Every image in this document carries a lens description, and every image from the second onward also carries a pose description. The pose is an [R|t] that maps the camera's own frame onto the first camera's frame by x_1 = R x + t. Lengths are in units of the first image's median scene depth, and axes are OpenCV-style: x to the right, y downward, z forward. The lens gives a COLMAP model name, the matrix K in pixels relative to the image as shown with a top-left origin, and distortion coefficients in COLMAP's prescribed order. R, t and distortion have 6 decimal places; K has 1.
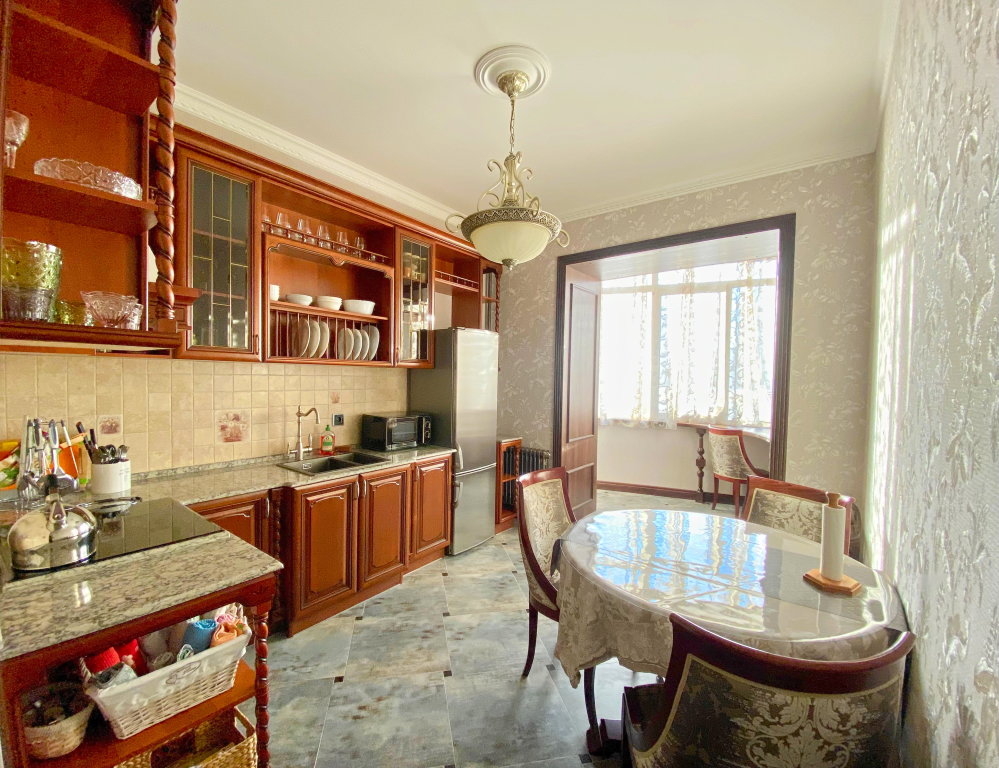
lens RADIAL K [[416.8, 0, 492.8], [0, 416.8, 388.7], [0, 0, 1]] dist [-0.002400, -0.000230]
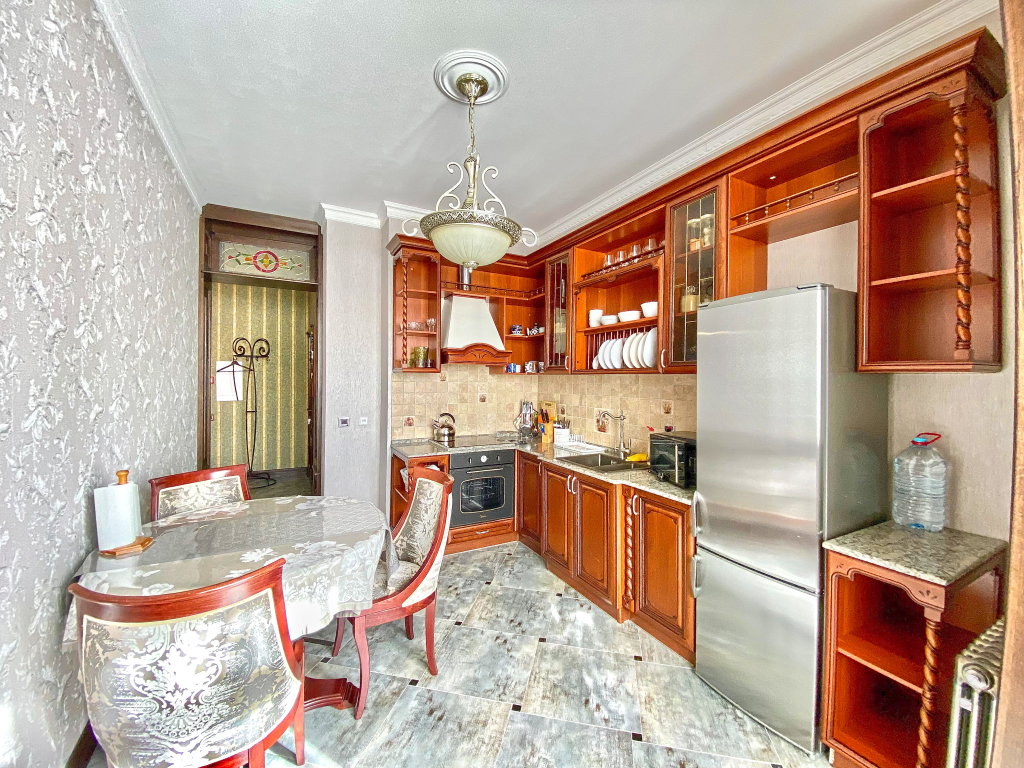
lens RADIAL K [[410.1, 0, 509.5], [0, 410.1, 379.6], [0, 0, 1]] dist [-0.002832, -0.000873]
pose [[-0.394702, -0.017745, -0.918638, 0.799334], [-0.041949, 0.999119, -0.001276, -0.033611], [0.917851, 0.038032, -0.395099, 1.330239]]
